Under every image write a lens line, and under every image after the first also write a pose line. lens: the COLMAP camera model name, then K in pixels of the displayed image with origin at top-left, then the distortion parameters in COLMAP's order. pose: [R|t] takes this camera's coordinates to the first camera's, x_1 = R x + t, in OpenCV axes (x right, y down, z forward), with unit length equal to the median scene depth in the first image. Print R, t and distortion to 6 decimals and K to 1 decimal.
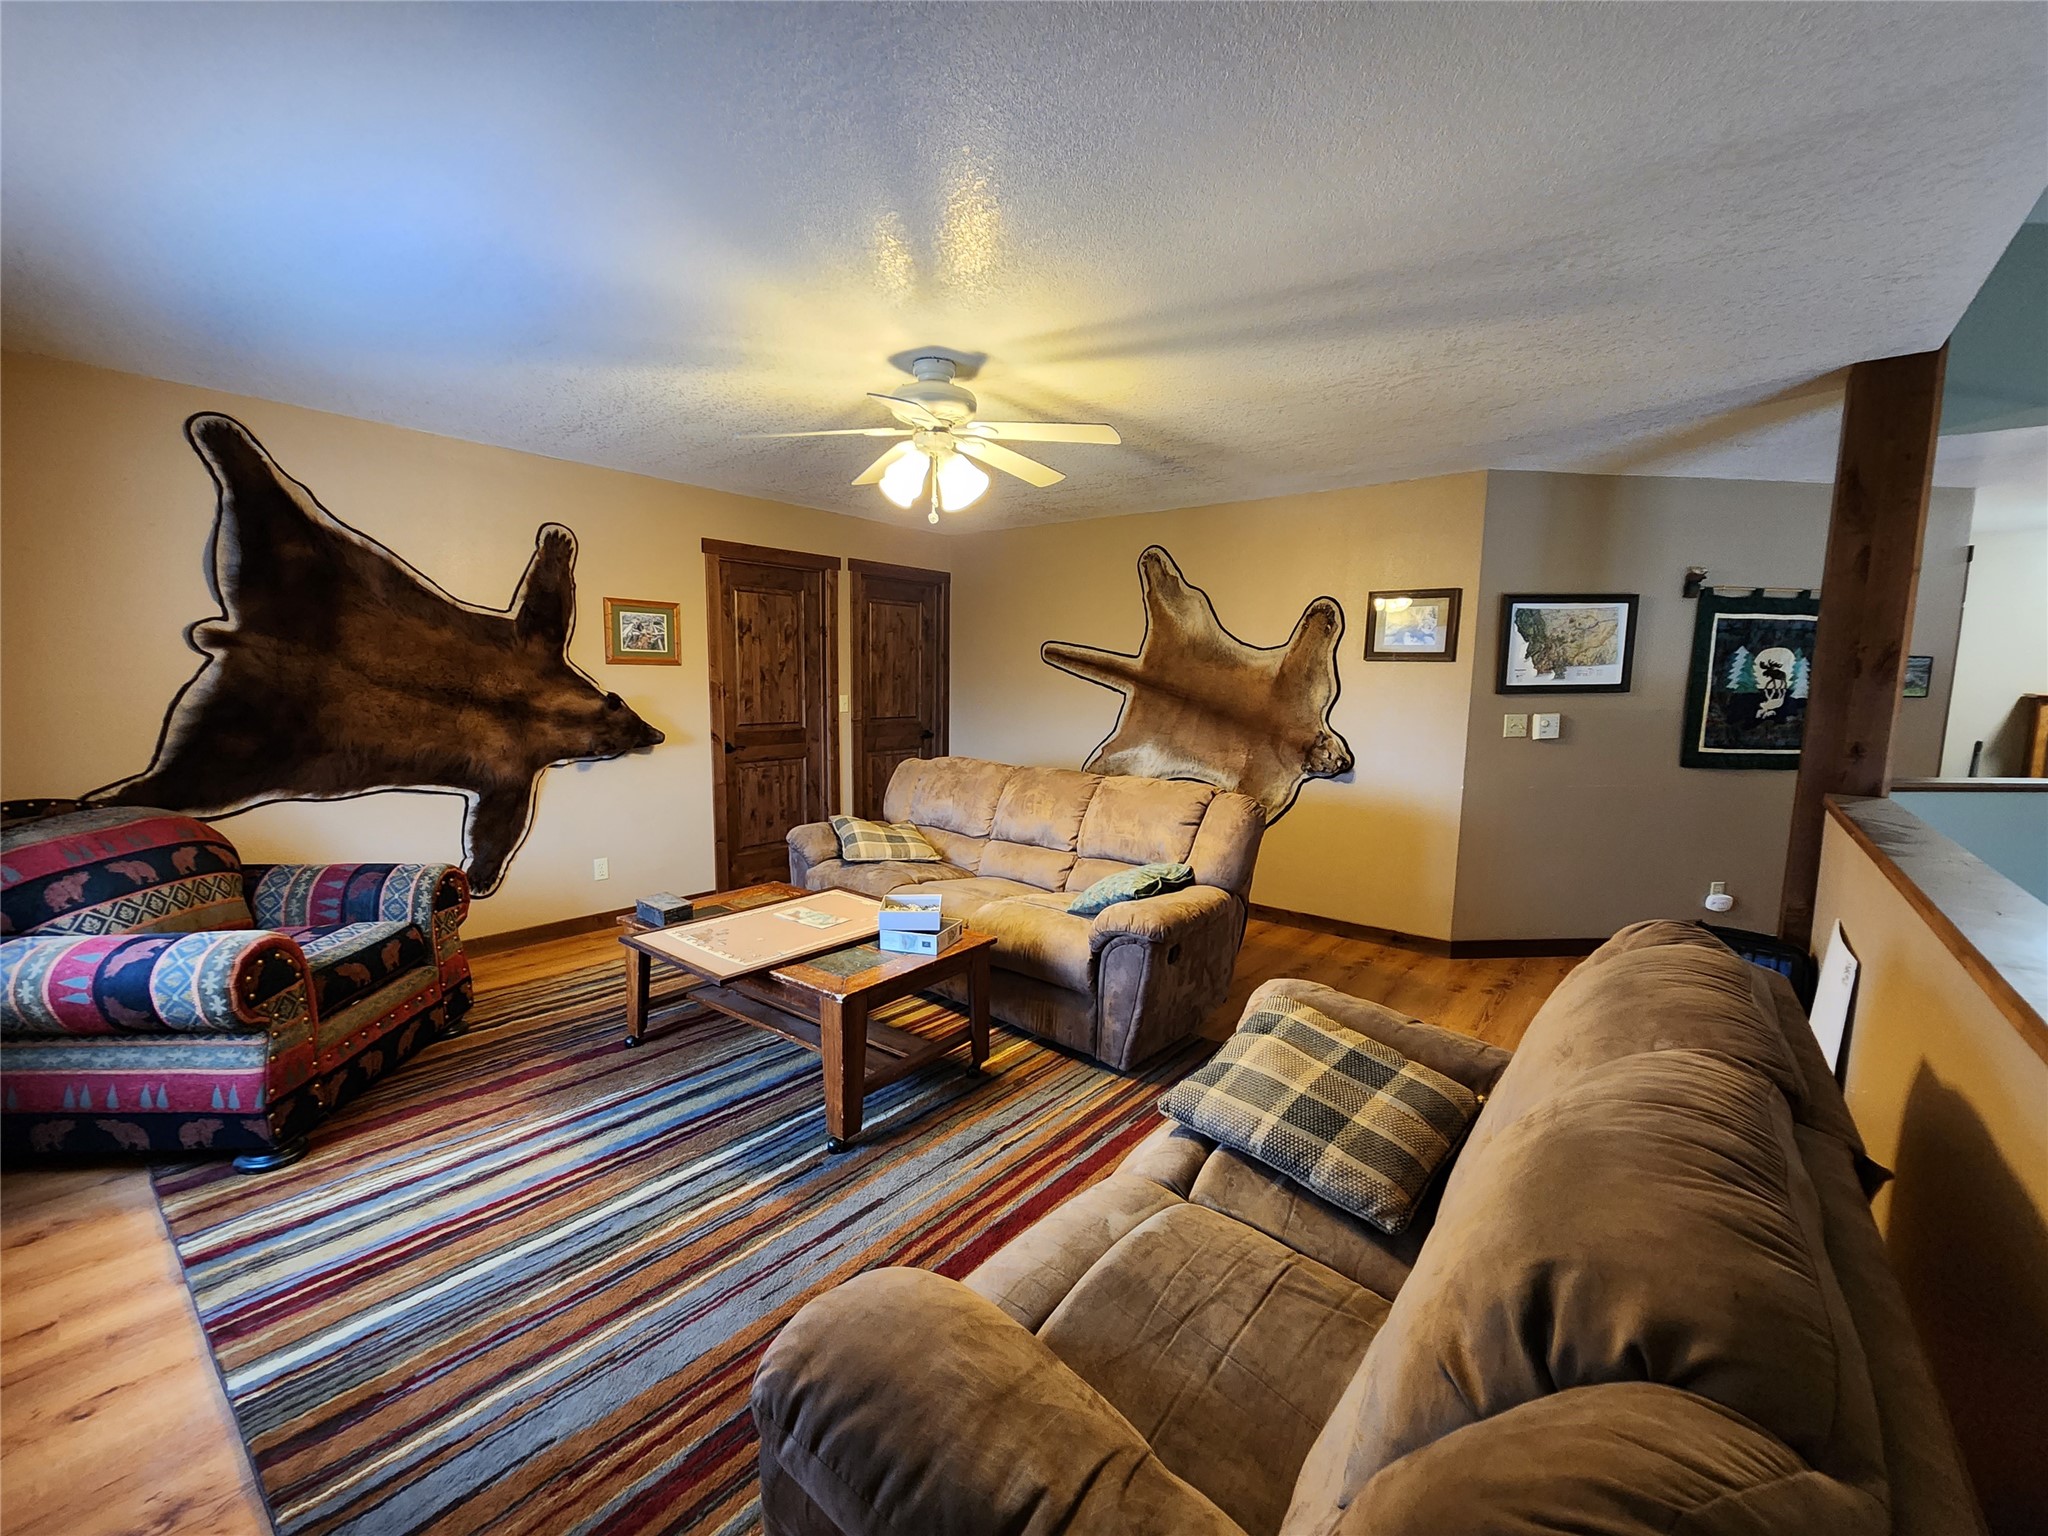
lens RADIAL K [[867.2, 0, 984.2], [0, 867.2, 778.3], [0, 0, 1]] dist [0.002903, -0.002417]
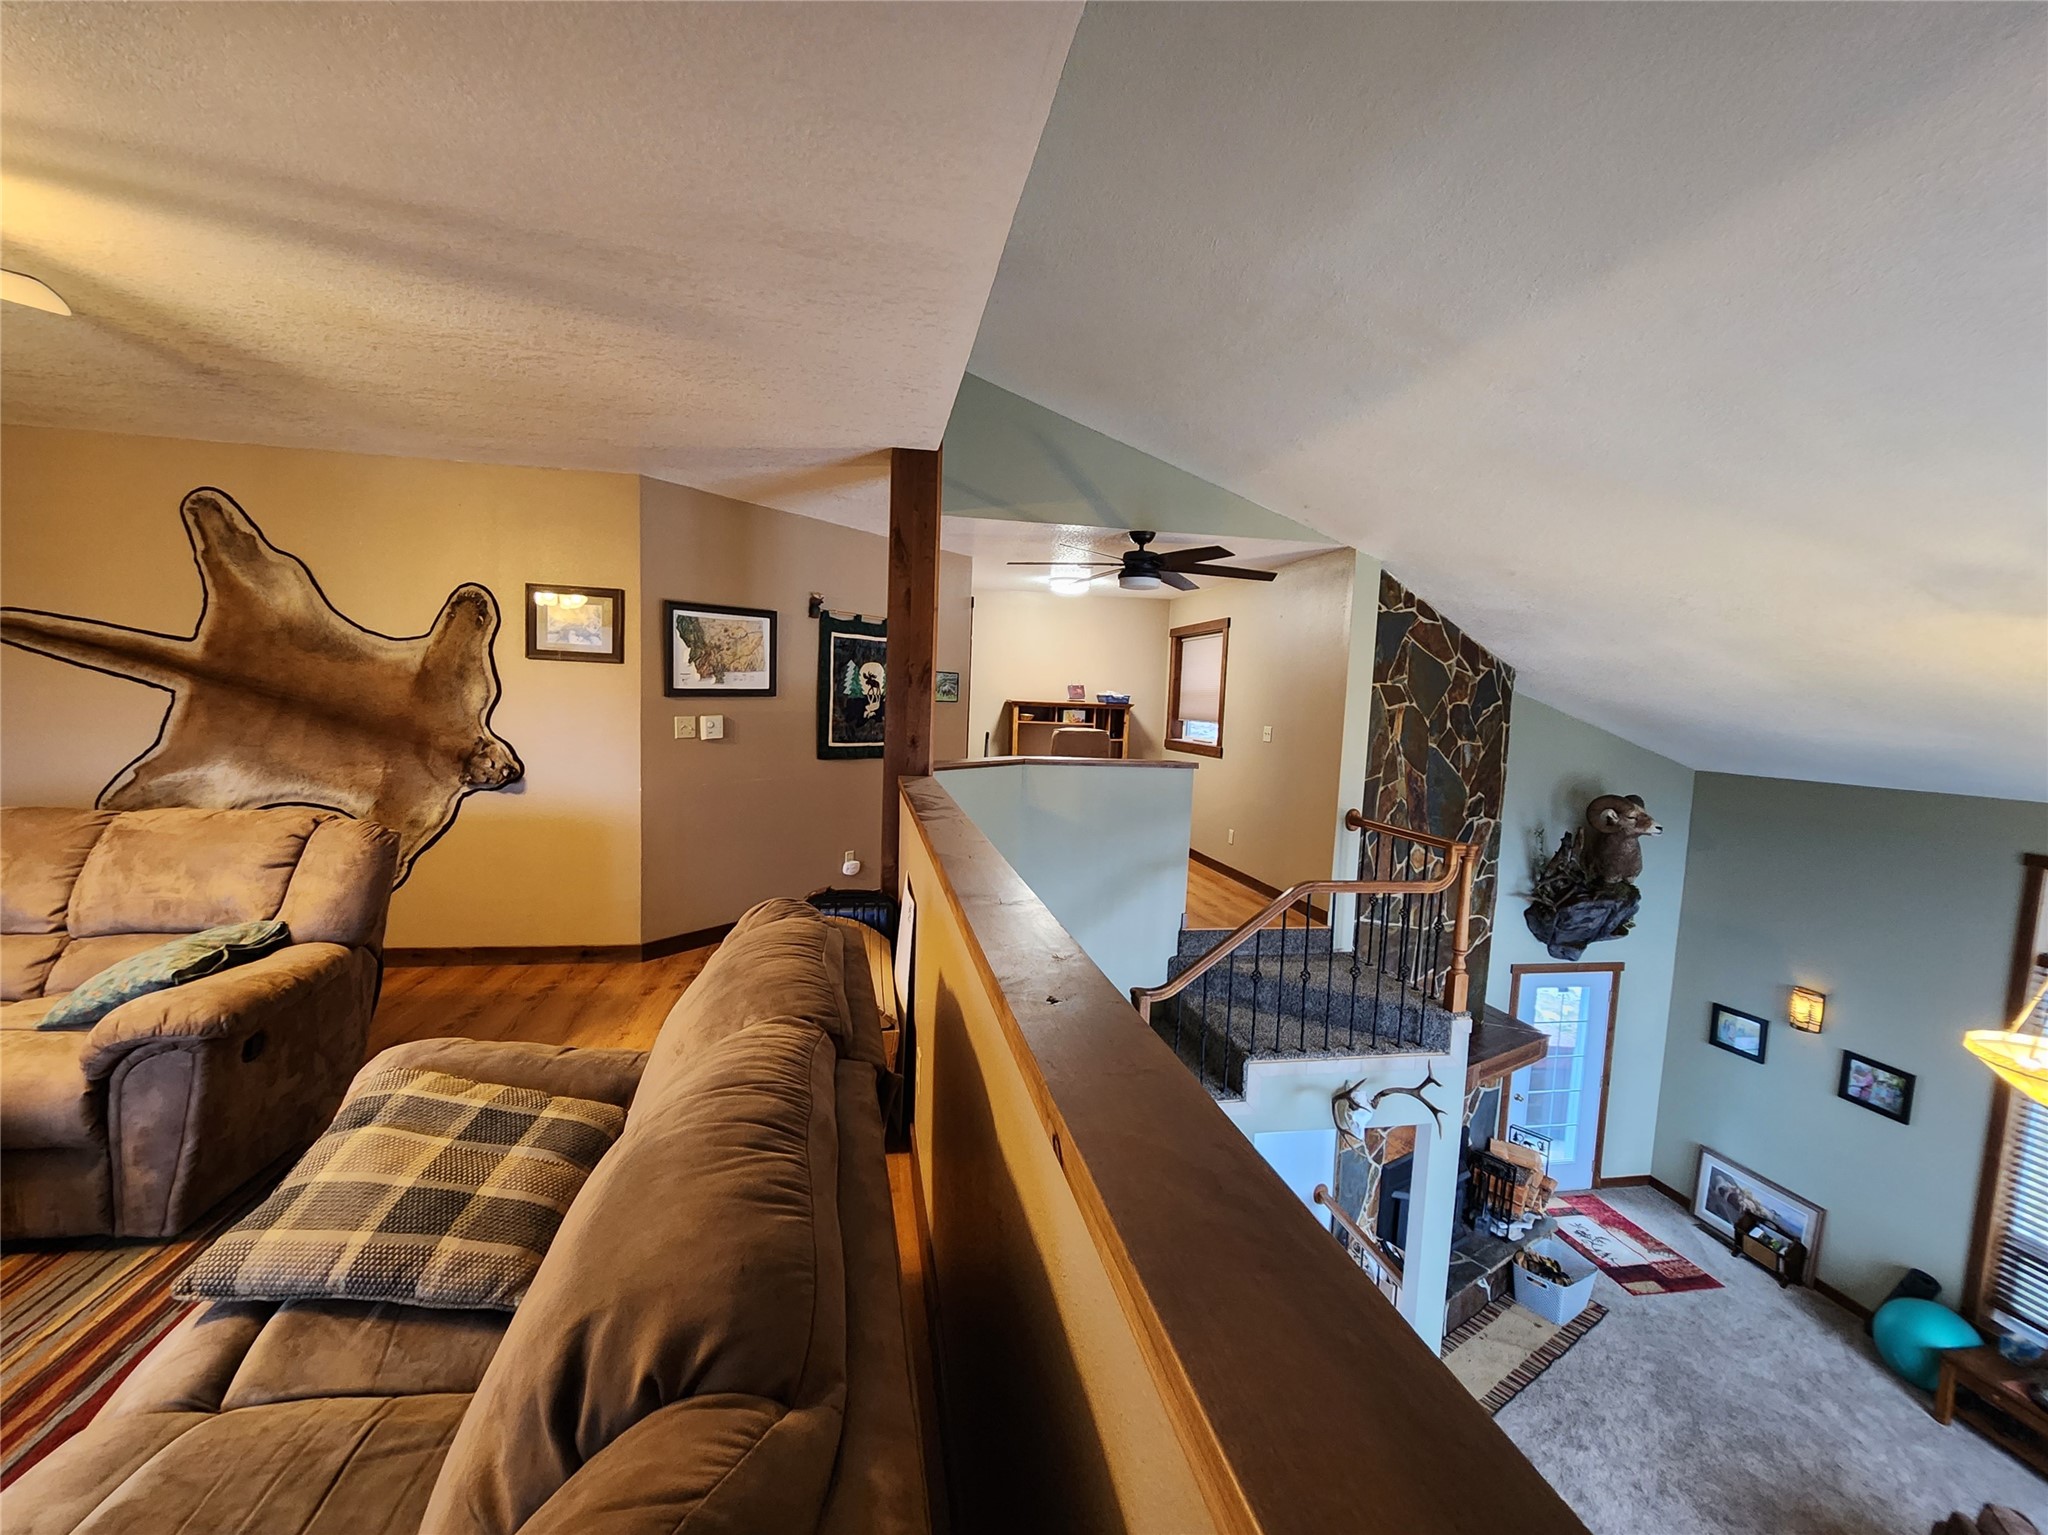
lens RADIAL K [[867.2, 0, 1053.2], [0, 867.2, 779.1], [0, 0, 1]] dist [0.002903, -0.002417]
pose [[0.616787, -0.064598, 0.784475, 0.064885], [0.065675, 0.997375, 0.030493, -0.001098], [-0.784385, 0.032713, 0.619411, 0.006715]]
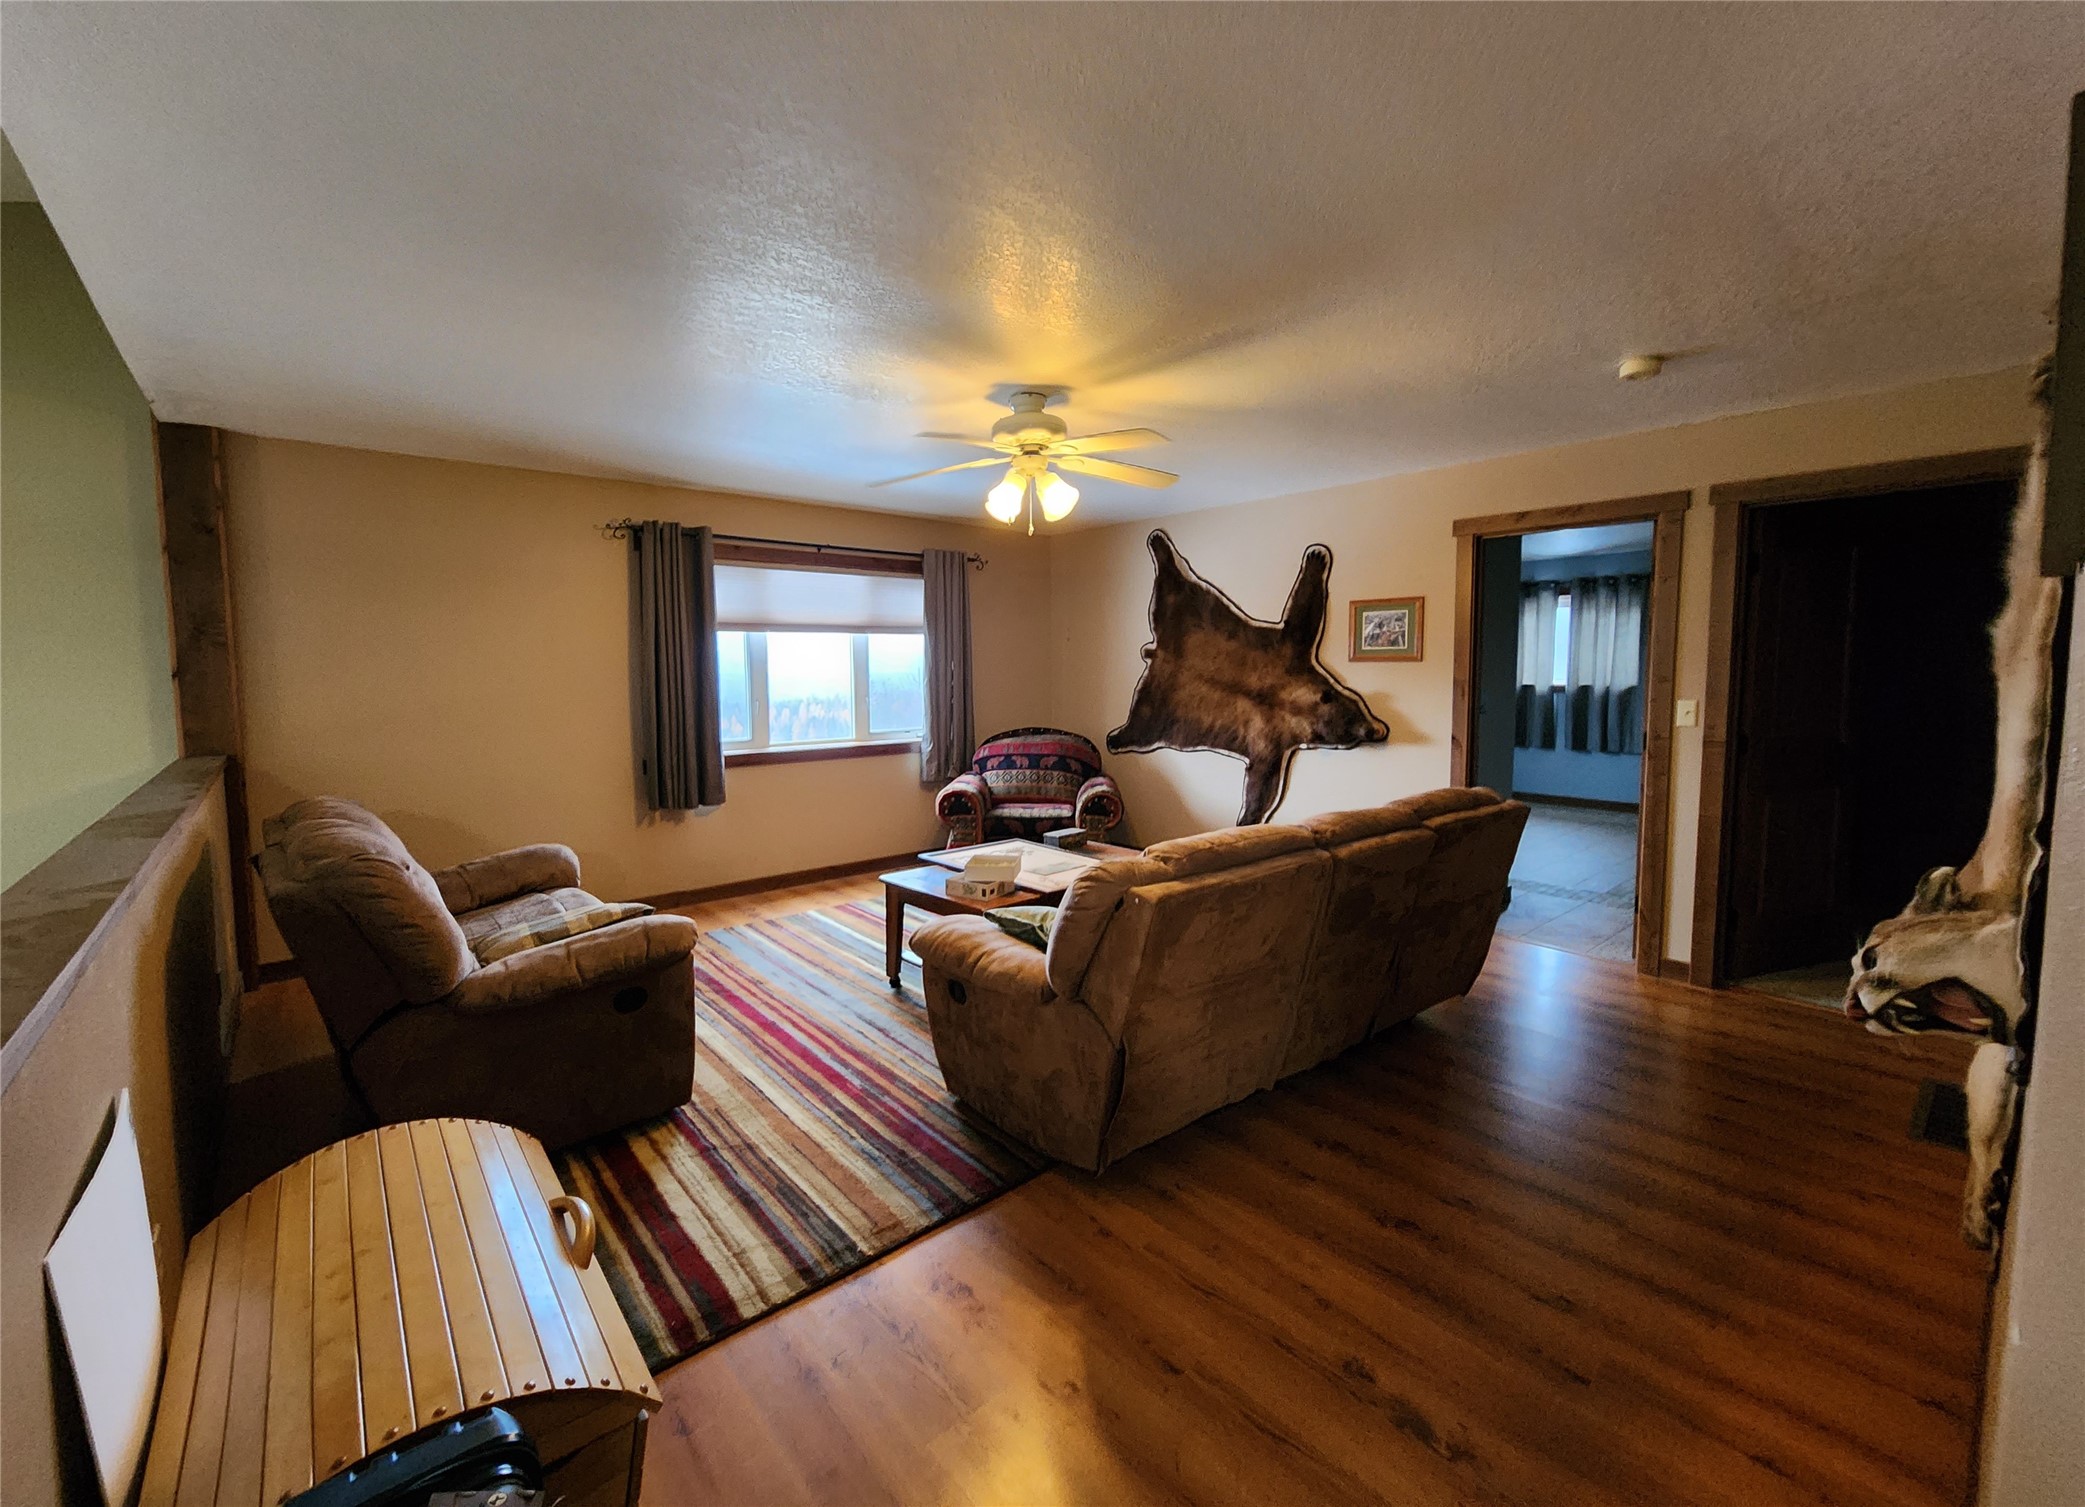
lens RADIAL K [[865.3, 0, 1054.6], [0, 865.3, 742.5], [0, 0, 1]] dist [-0.001590, -0.000036]
pose [[-0.148902, 0.072183, -0.986214, 0.982759], [-0.116388, 0.989121, 0.089968, -0.122044], [0.981979, 0.128180, -0.138881, 1.133000]]
